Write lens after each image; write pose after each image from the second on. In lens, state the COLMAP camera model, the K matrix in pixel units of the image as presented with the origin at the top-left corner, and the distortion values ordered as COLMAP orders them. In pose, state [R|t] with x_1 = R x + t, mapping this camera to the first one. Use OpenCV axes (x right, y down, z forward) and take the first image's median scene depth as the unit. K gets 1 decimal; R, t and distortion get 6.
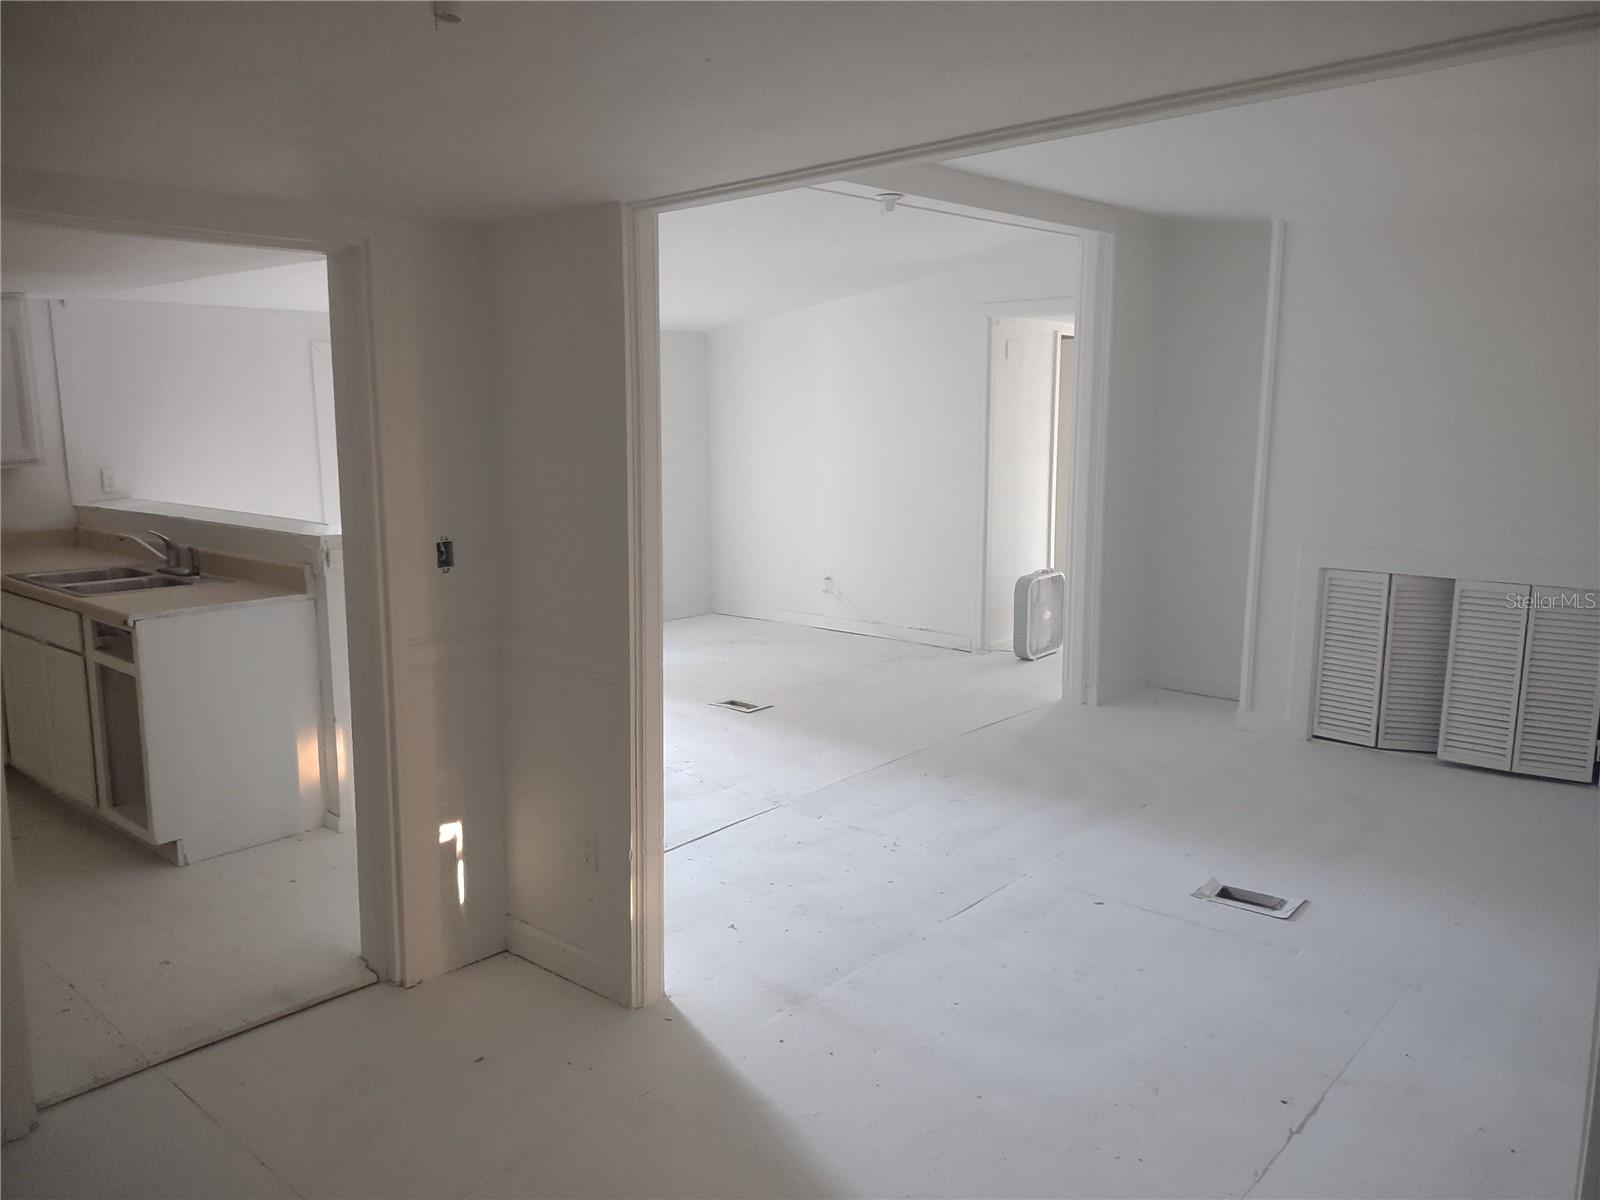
lens RADIAL K [[1198.9, 0, 795.1], [0, 1198.9, 601.1], [0, 0, 1]] dist [0.016772, -0.017990]
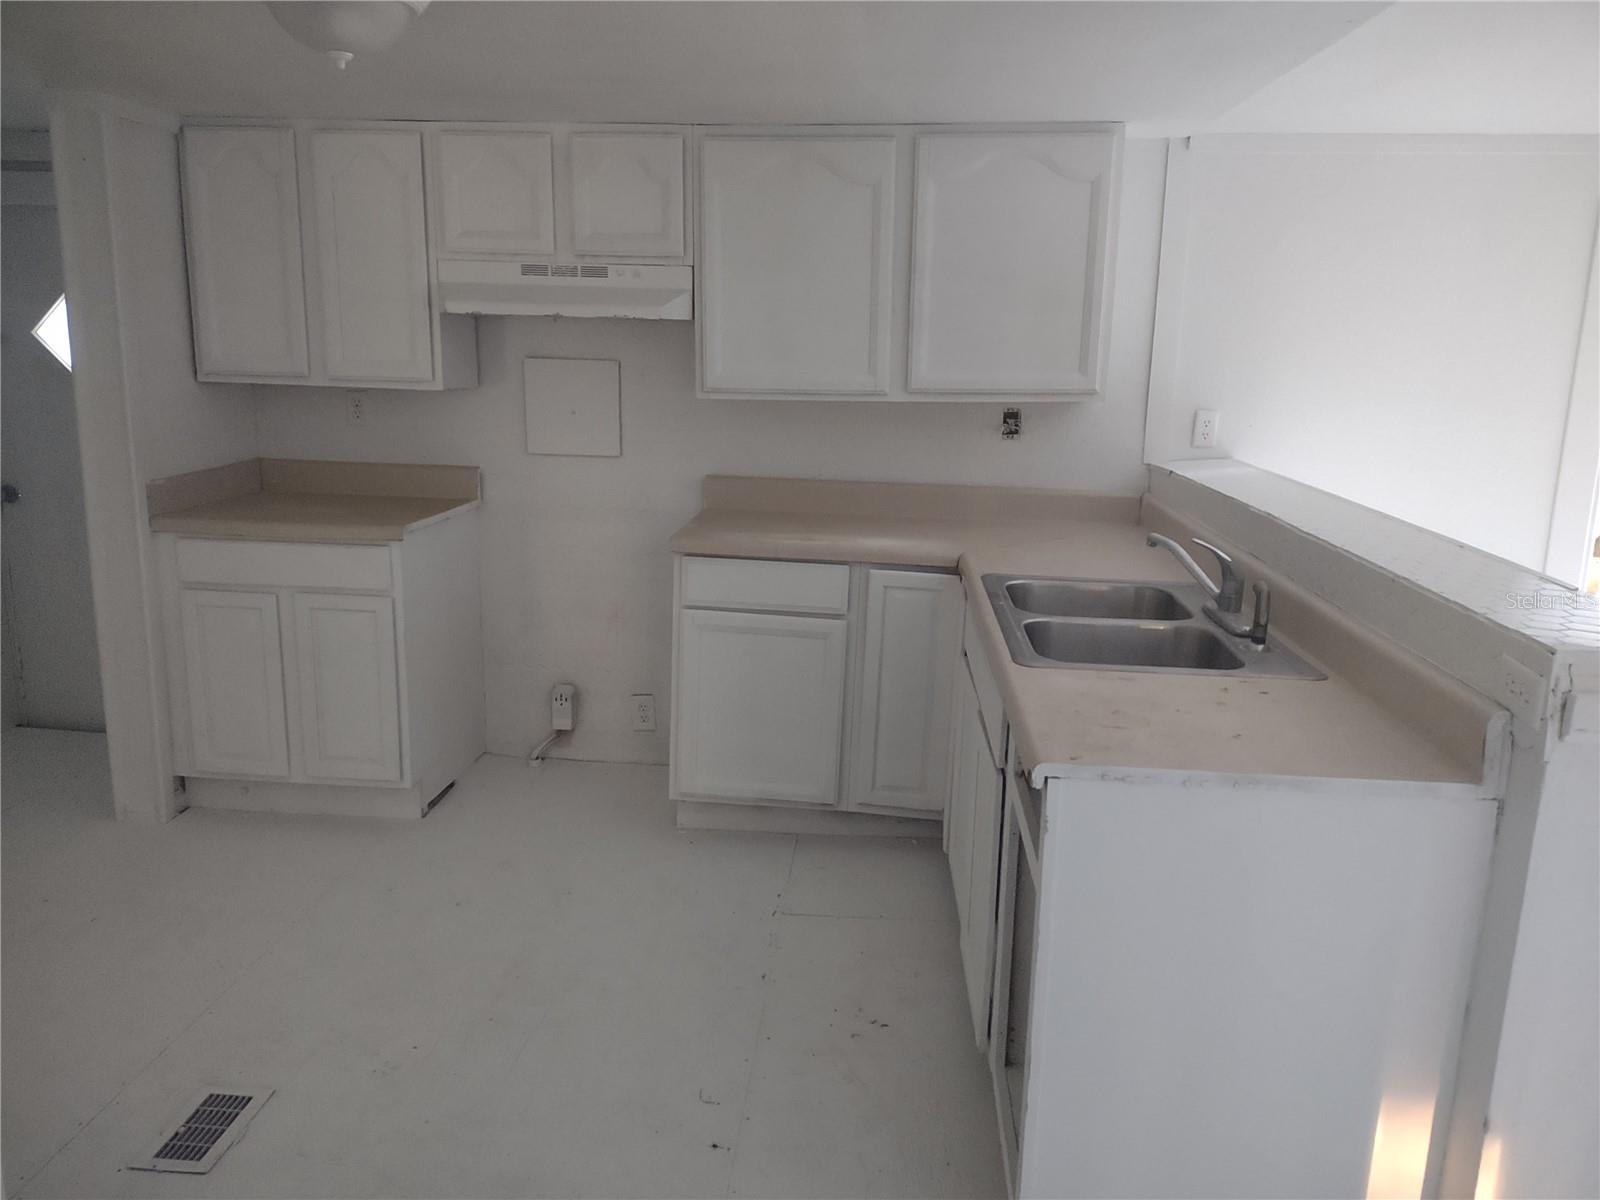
lens RADIAL K [[1198.9, 0, 791.9], [0, 1198.9, 599.2], [0, 0, 1]] dist [0.016772, -0.017990]
pose [[0.596617, 0.186213, -0.780623, -0.198790], [-0.146437, 0.981638, 0.122244, -0.061084], [0.789053, 0.041379, 0.612930, 0.470670]]
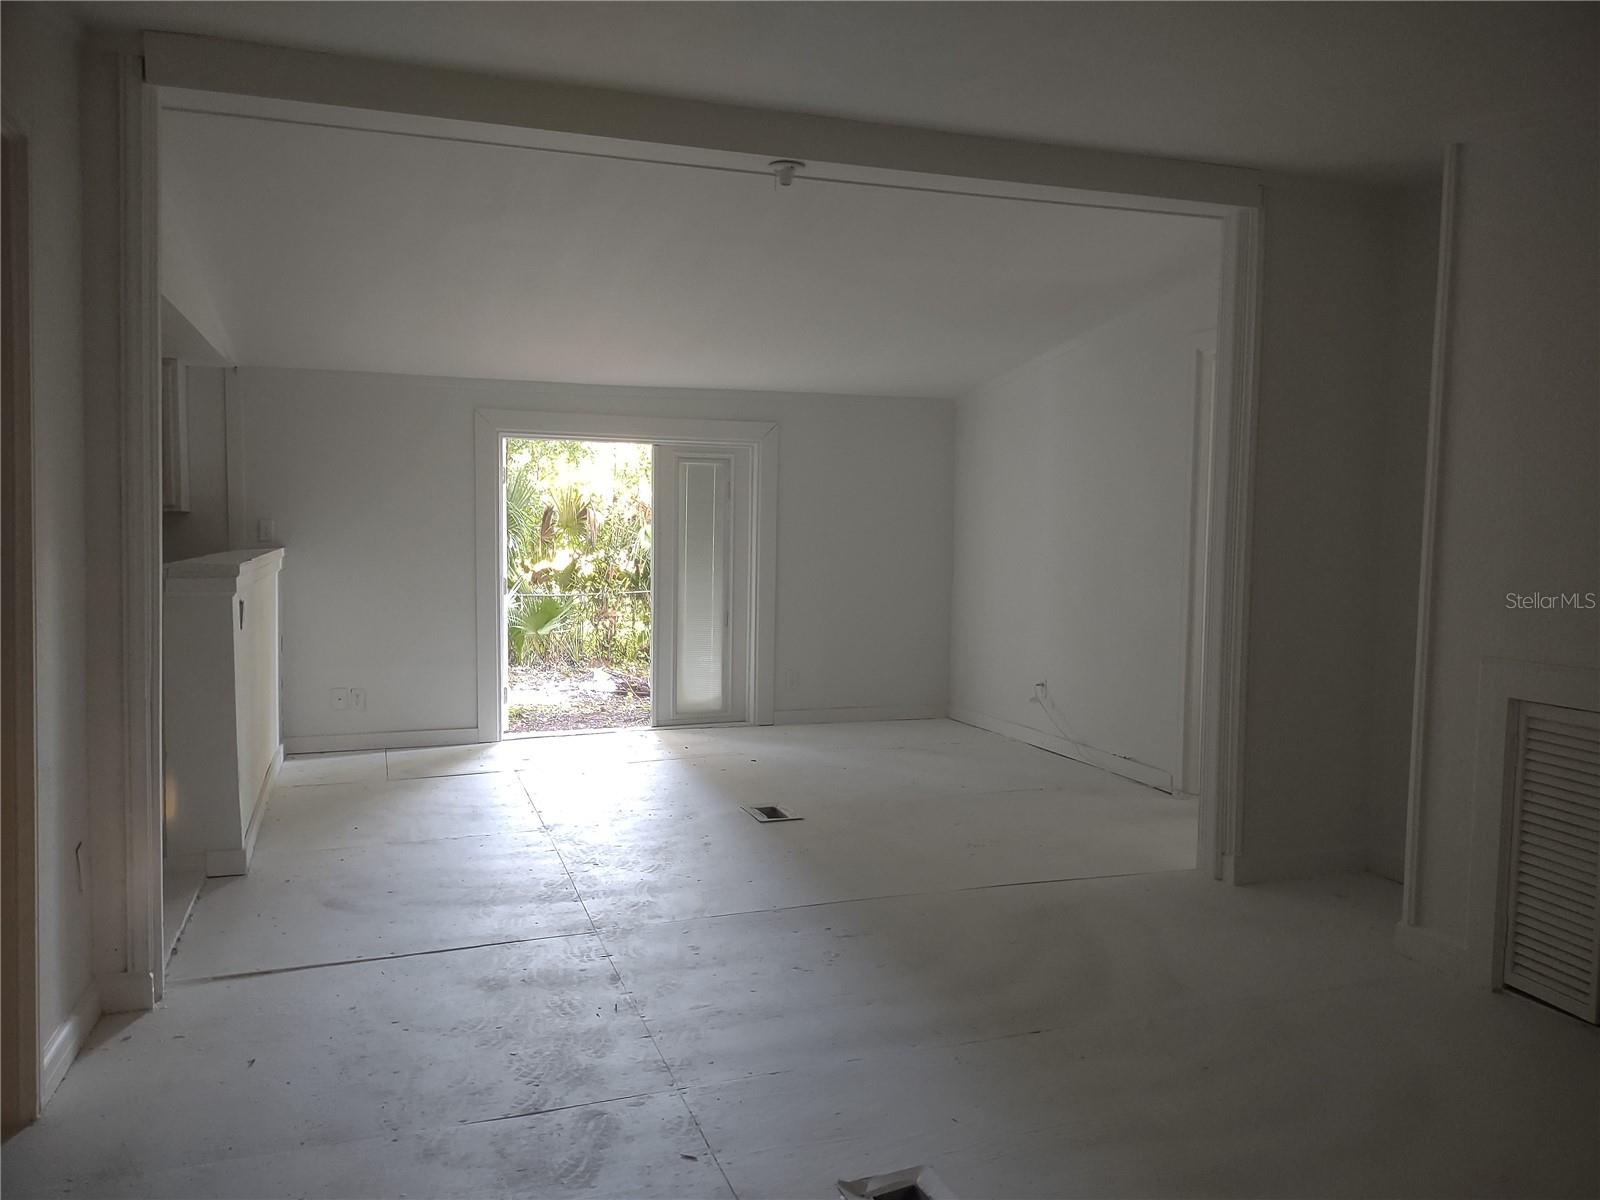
lens RADIAL K [[1198.9, 0, 798.1], [0, 1198.9, 605.0], [0, 0, 1]] dist [0.016772, -0.017990]
pose [[0.871069, 0.045631, -0.489036, 0.419094], [-0.092410, 0.993119, -0.071935, 0.001494], [0.482389, 0.107852, 0.869292, 0.308964]]
